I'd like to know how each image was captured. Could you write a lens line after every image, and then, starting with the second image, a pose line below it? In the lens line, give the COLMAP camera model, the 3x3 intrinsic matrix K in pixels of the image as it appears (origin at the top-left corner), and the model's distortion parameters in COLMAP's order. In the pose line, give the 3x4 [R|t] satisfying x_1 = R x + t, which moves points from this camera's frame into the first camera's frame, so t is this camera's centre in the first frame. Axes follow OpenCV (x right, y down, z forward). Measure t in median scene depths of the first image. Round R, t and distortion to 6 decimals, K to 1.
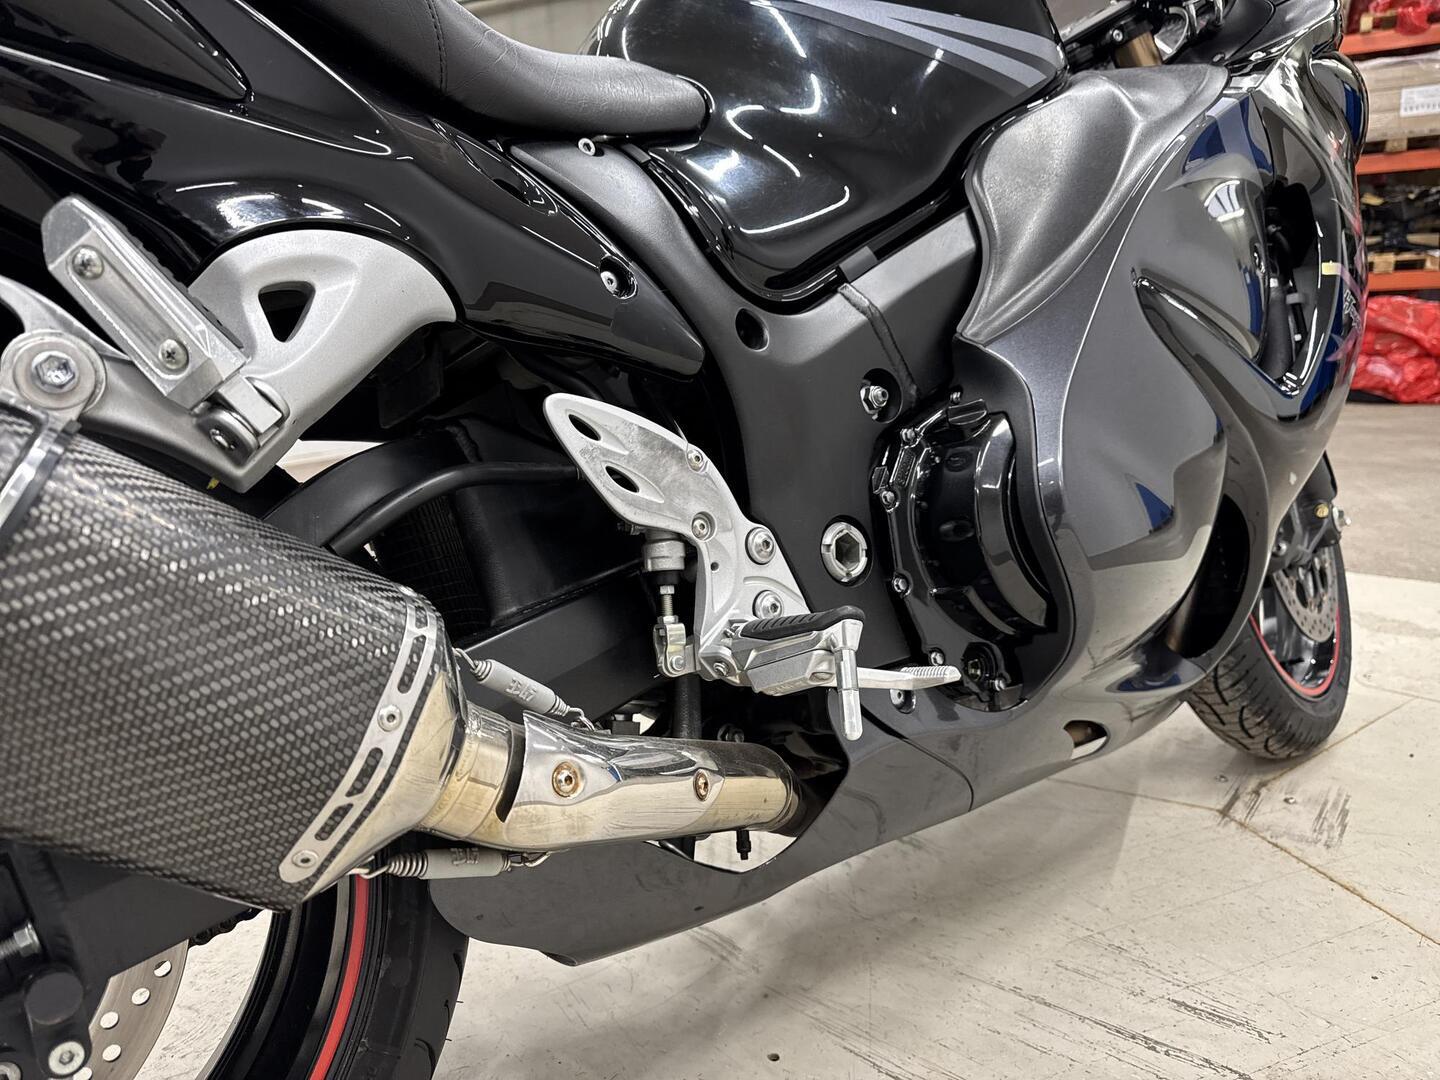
lens RADIAL K [[1064.9, 0, 720.0], [0, 1064.9, 540.0], [0, 0, 1]] dist [0.003129, -0.038849]
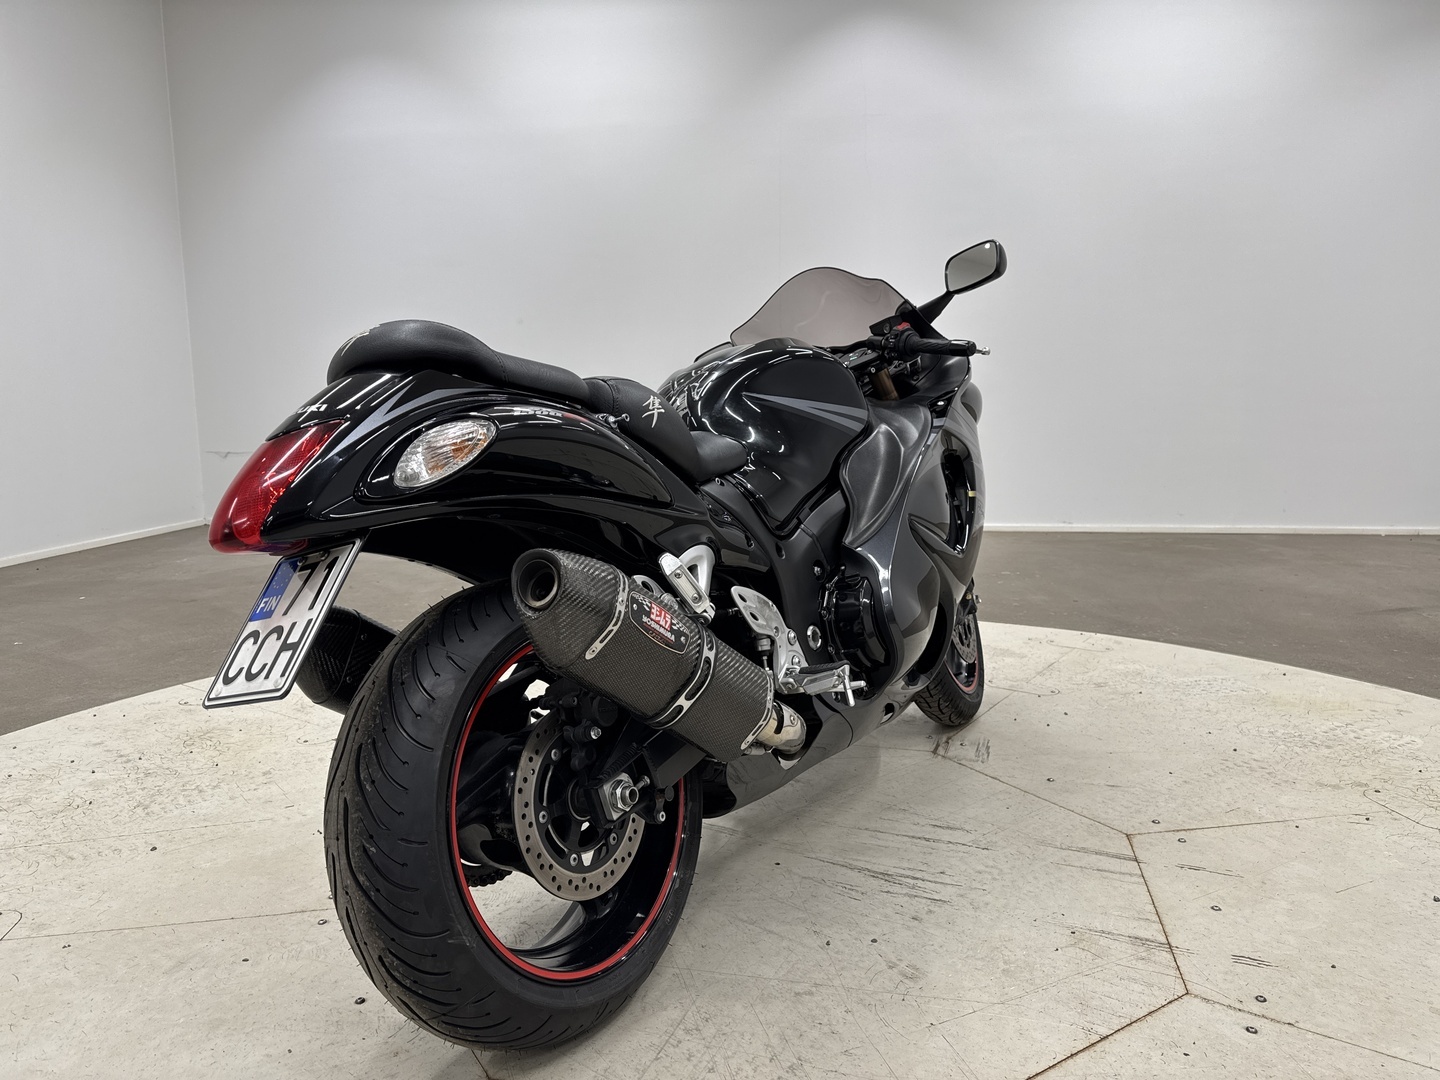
lens RADIAL K [[1064.9, 0, 720.0], [0, 1064.9, 540.0], [0, 0, 1]] dist [0.003129, -0.038849]
pose [[0.947658, -0.023663, 0.318409, -0.806639], [0.038308, 0.998473, -0.039809, -0.115574], [-0.316981, 0.049923, 0.947117, -1.185019]]
